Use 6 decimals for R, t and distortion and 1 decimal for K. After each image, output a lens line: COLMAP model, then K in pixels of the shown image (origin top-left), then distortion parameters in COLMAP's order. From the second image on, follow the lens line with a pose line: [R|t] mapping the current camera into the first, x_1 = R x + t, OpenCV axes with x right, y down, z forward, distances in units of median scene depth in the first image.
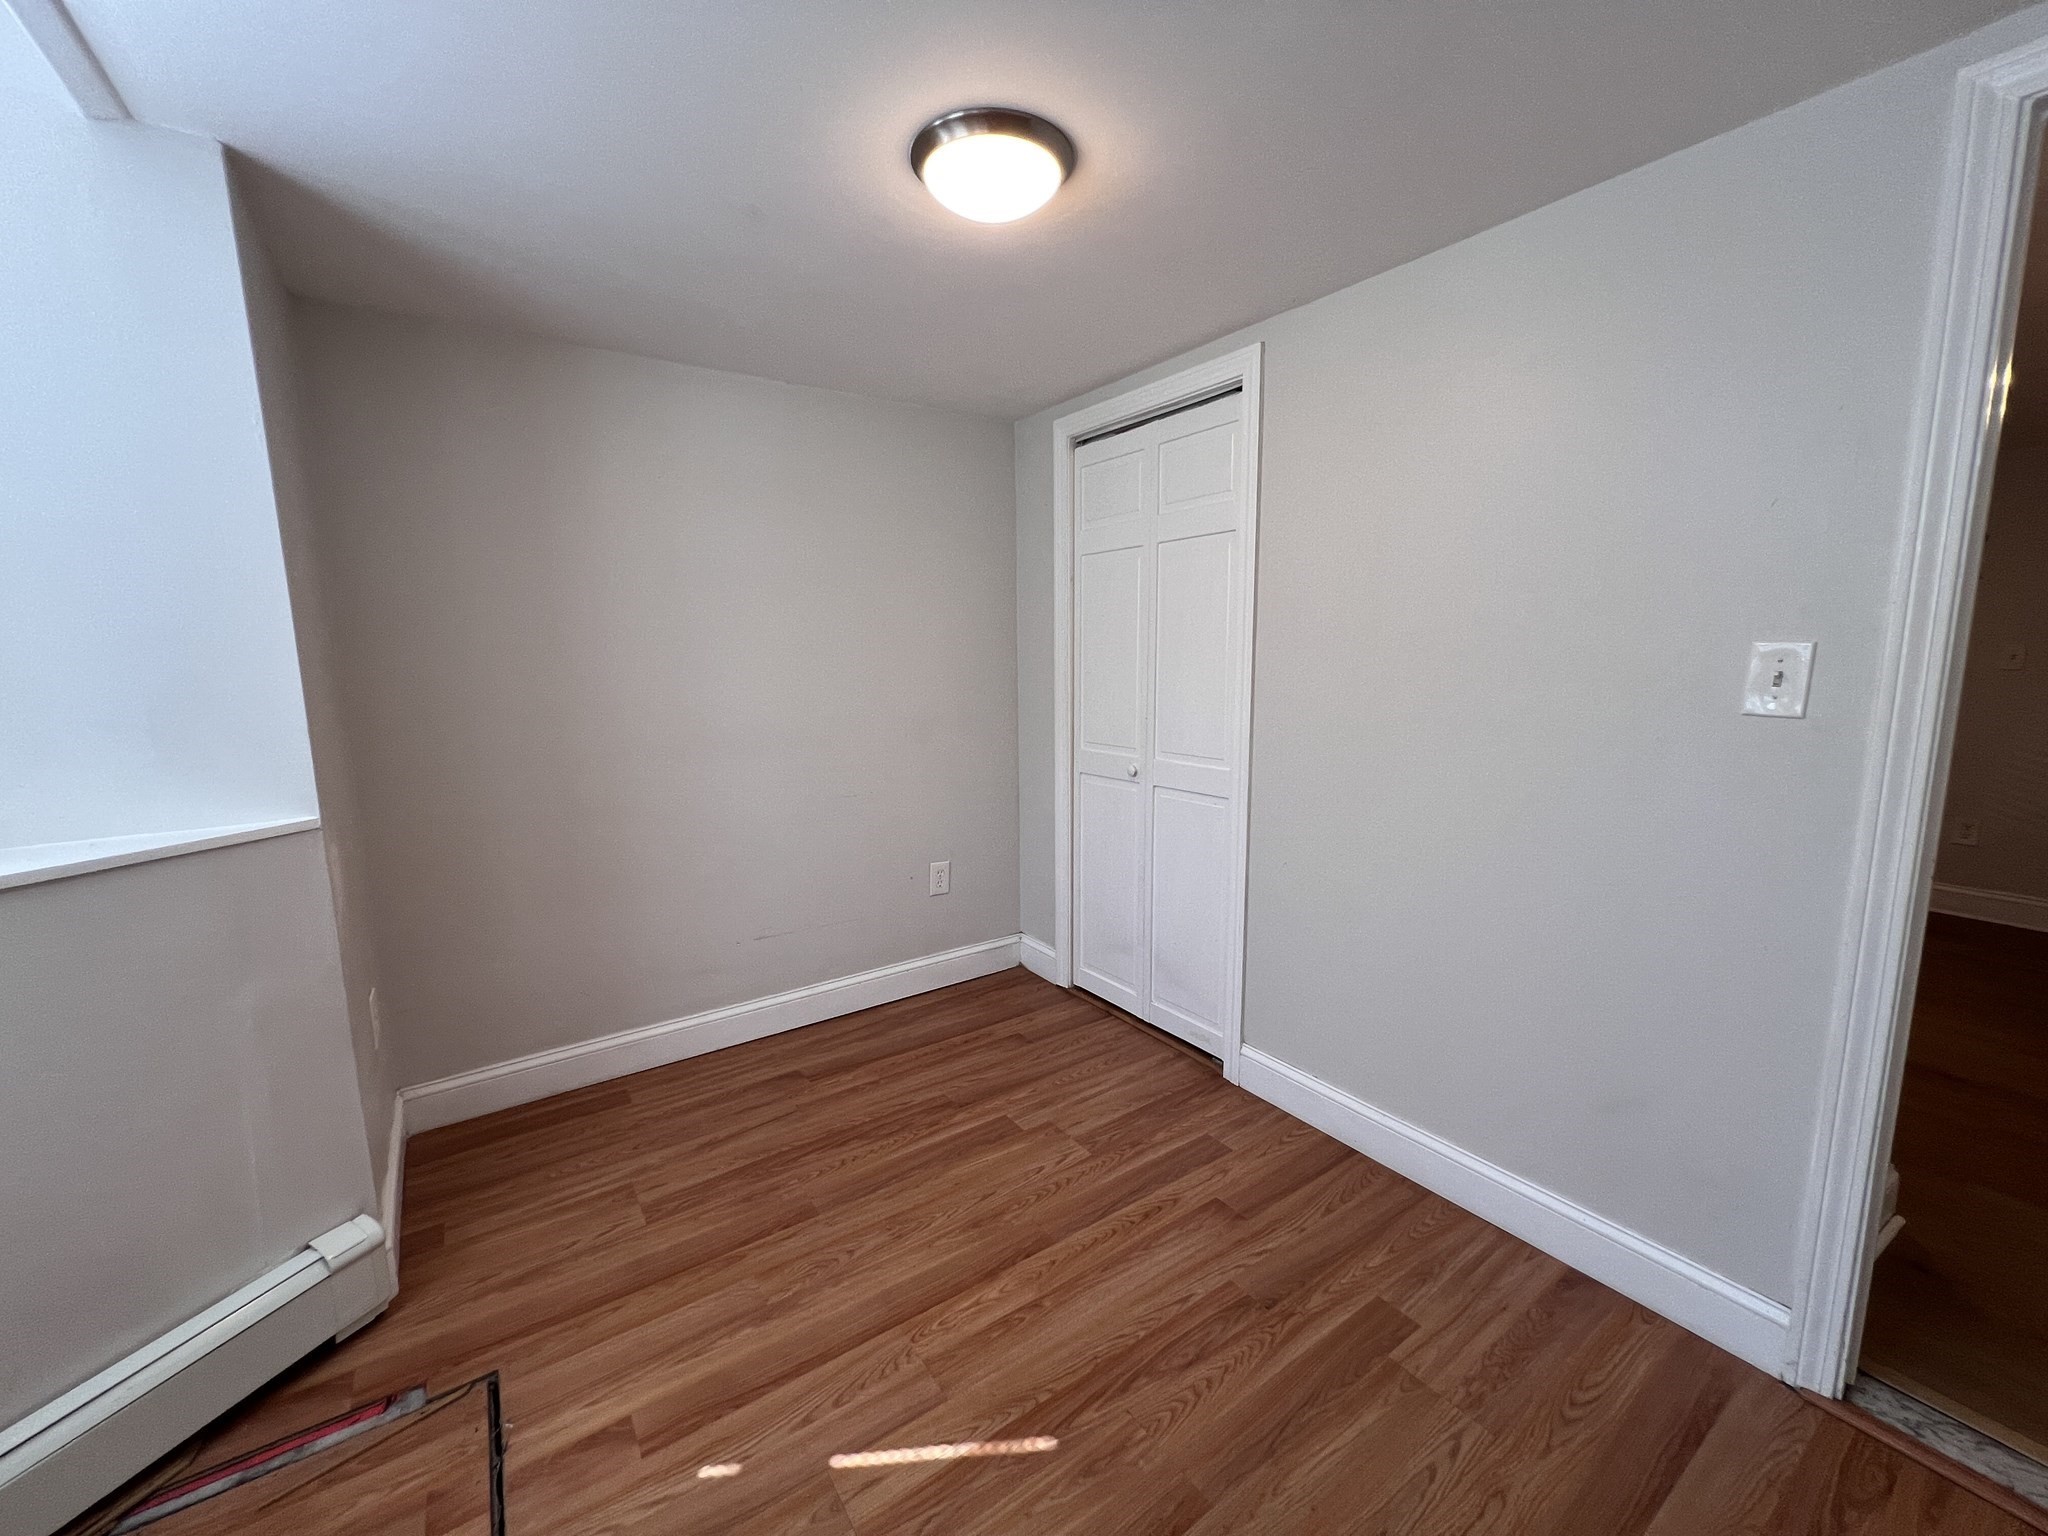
lens RADIAL K [[818.6, 0, 1028.2], [0, 818.6, 765.2], [0, 0, 1]] dist [-0.002917, 0.000552]
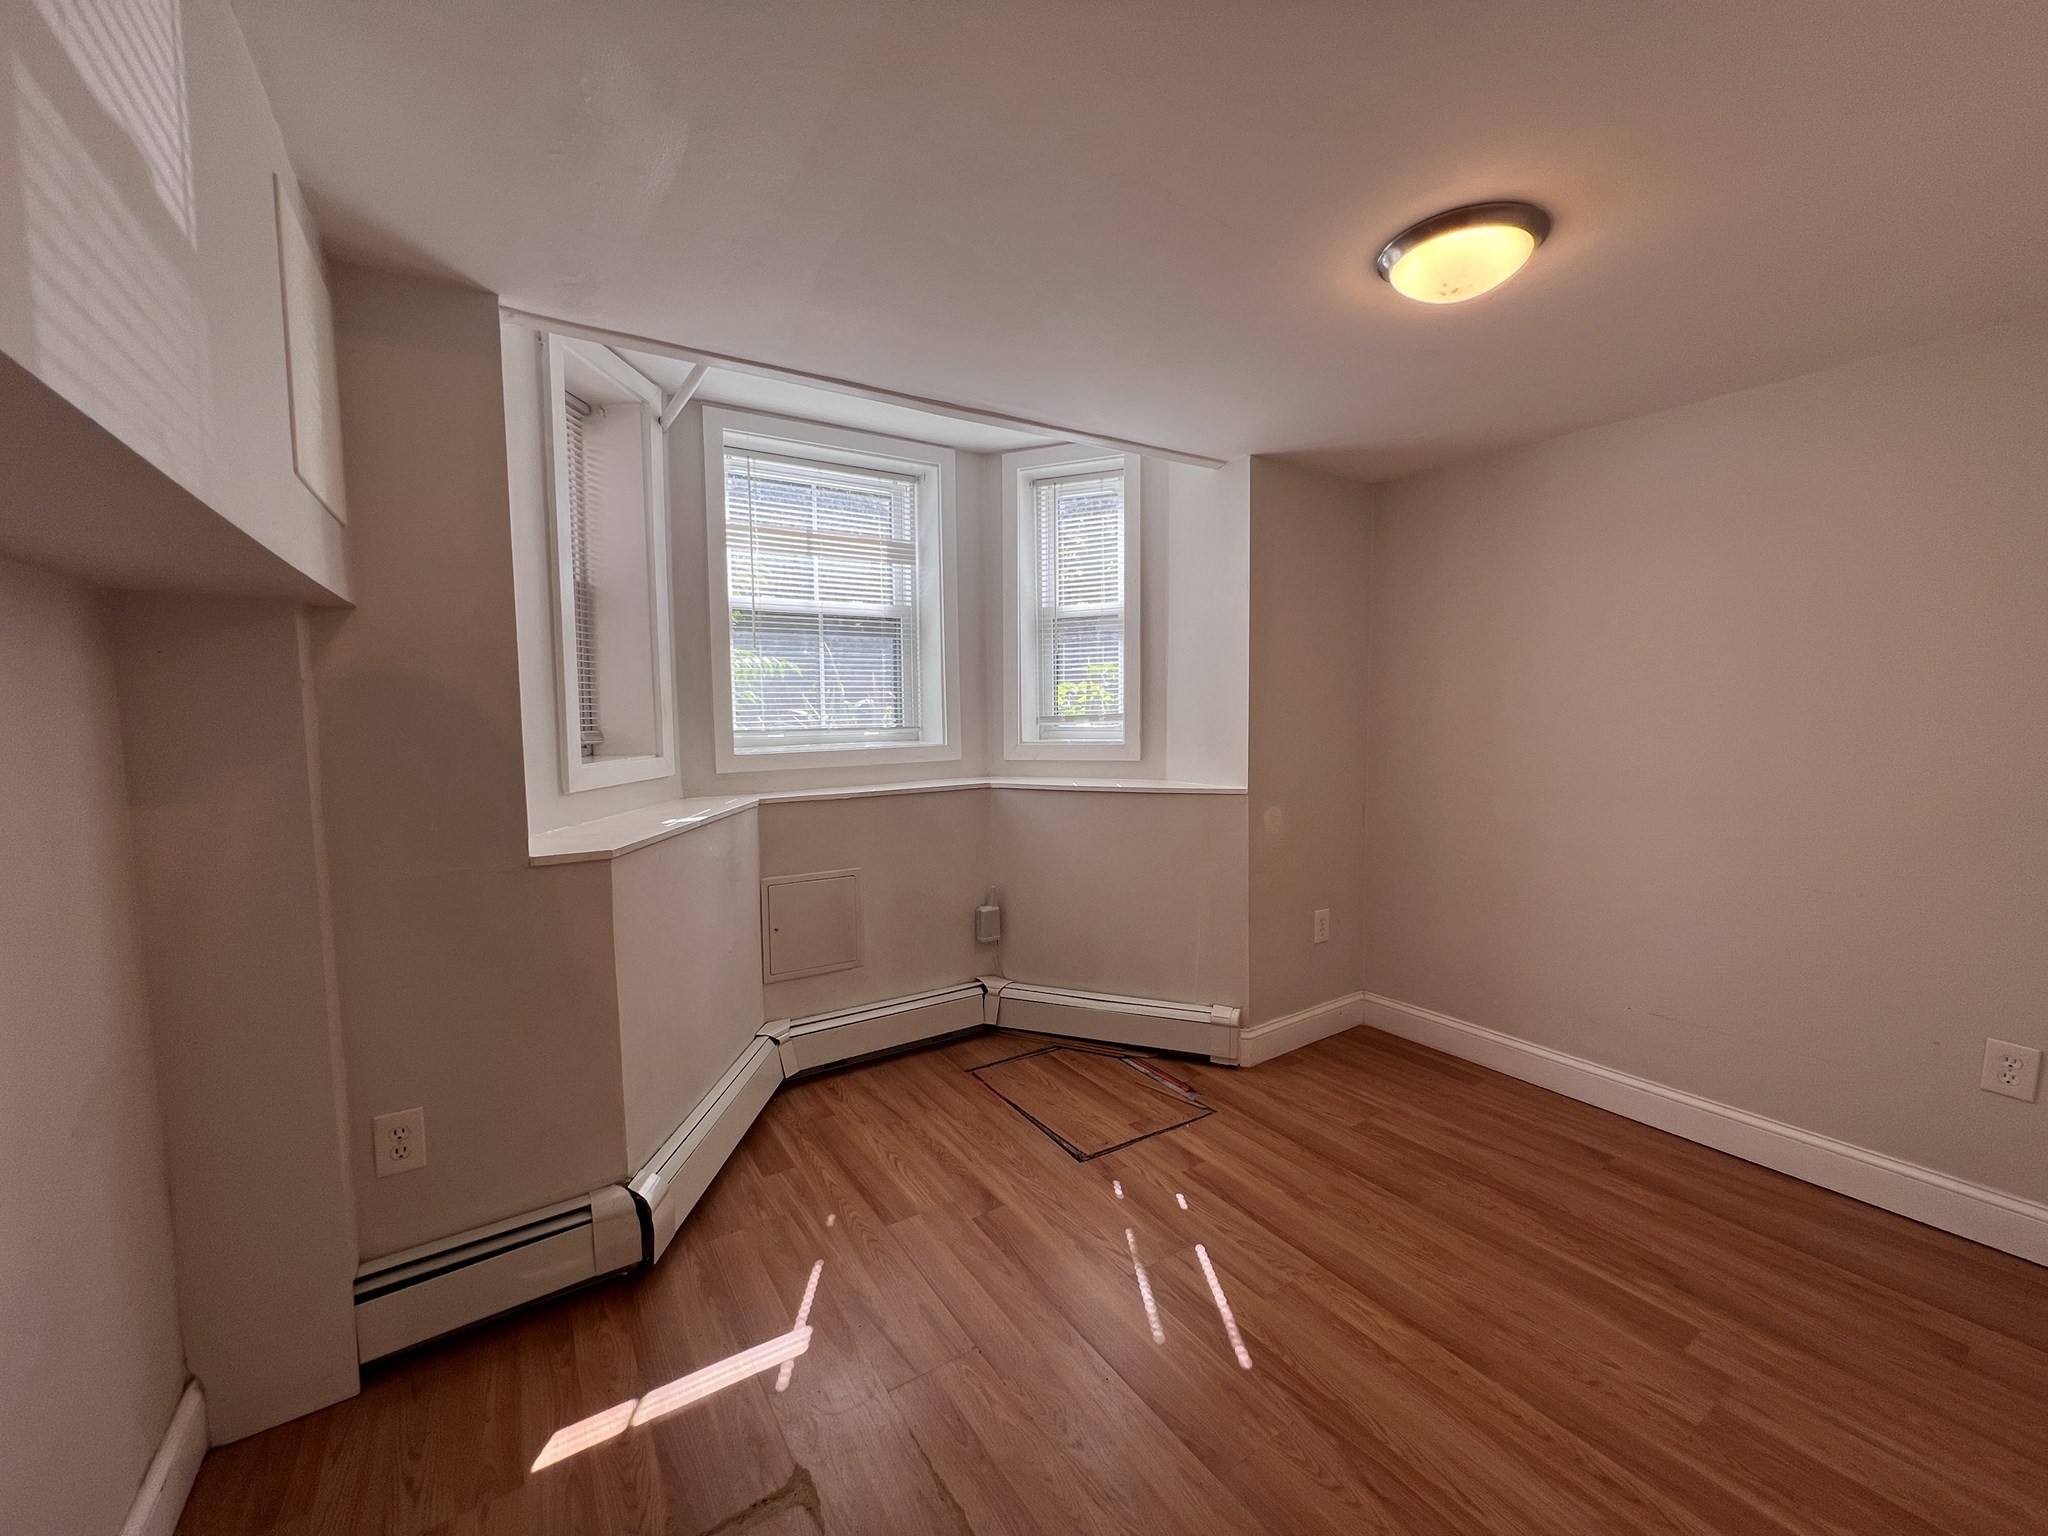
lens RADIAL K [[818.6, 0, 1023.2], [0, 818.6, 773.8], [0, 0, 1]] dist [-0.002917, 0.000552]
pose [[-0.033205, 0.095968, -0.994830, 0.981788], [-0.128189, 0.986749, 0.099467, -0.089703], [0.991194, 0.130829, -0.020463, 0.499812]]
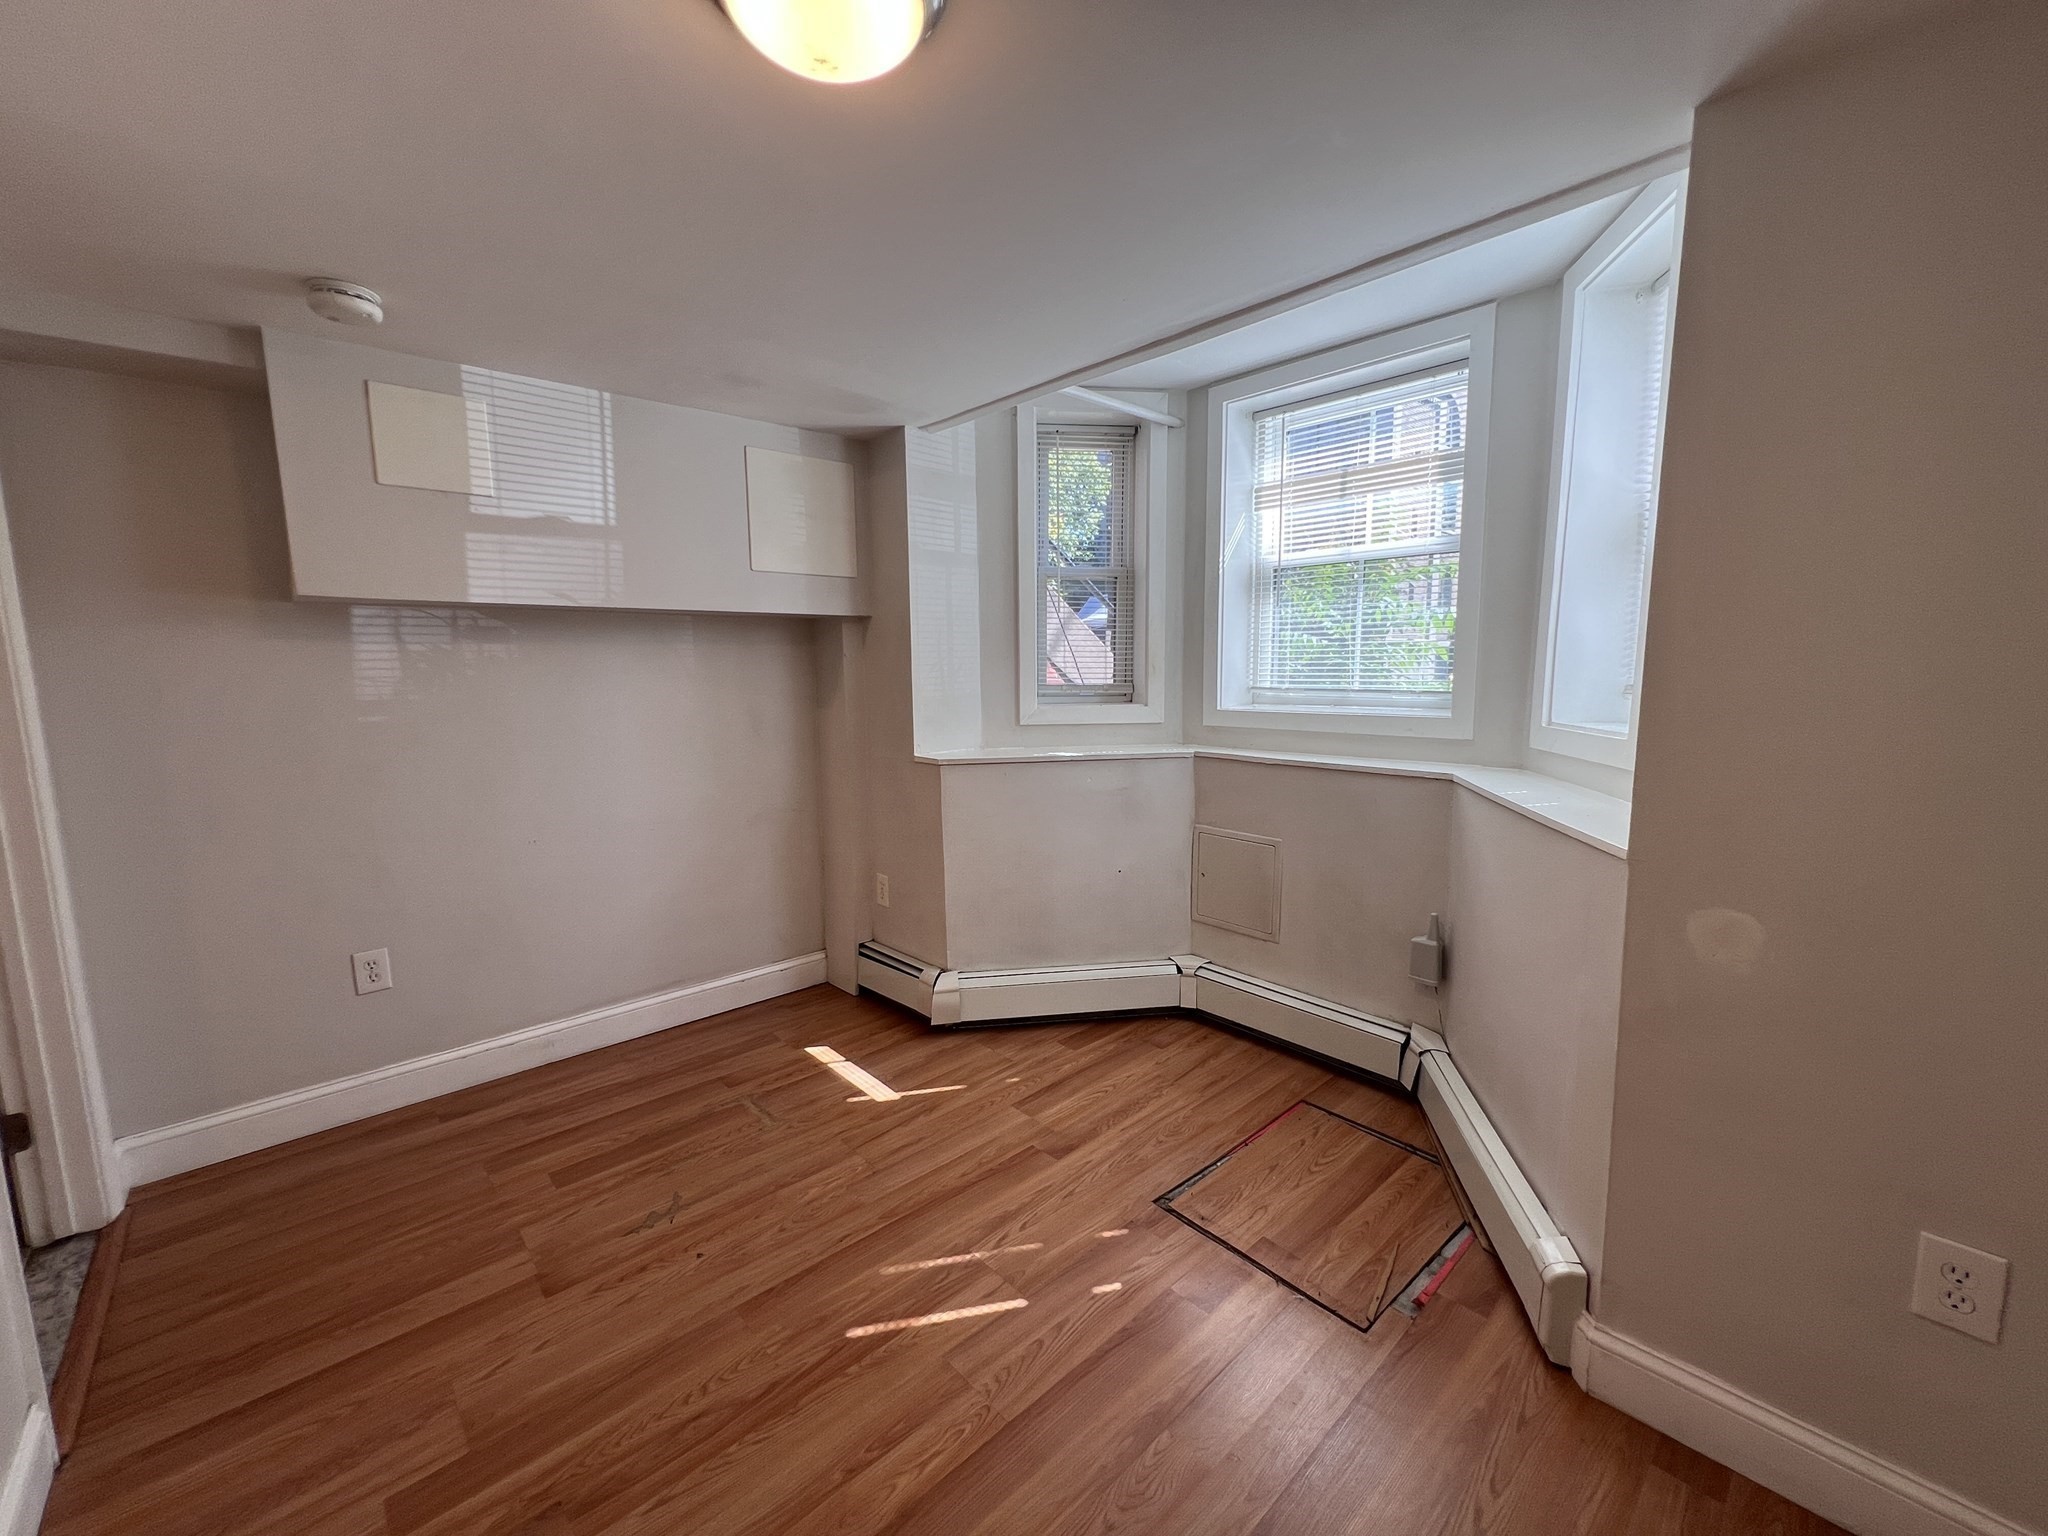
lens RADIAL K [[818.6, 0, 1027.0], [0, 818.6, 773.7], [0, 0, 1]] dist [-0.002917, 0.000552]
pose [[-0.990709, 0.037556, -0.130708, -0.088222], [0.000879, 0.962863, 0.269989, -0.251266], [0.135994, 0.267366, -0.953950, 1.675974]]
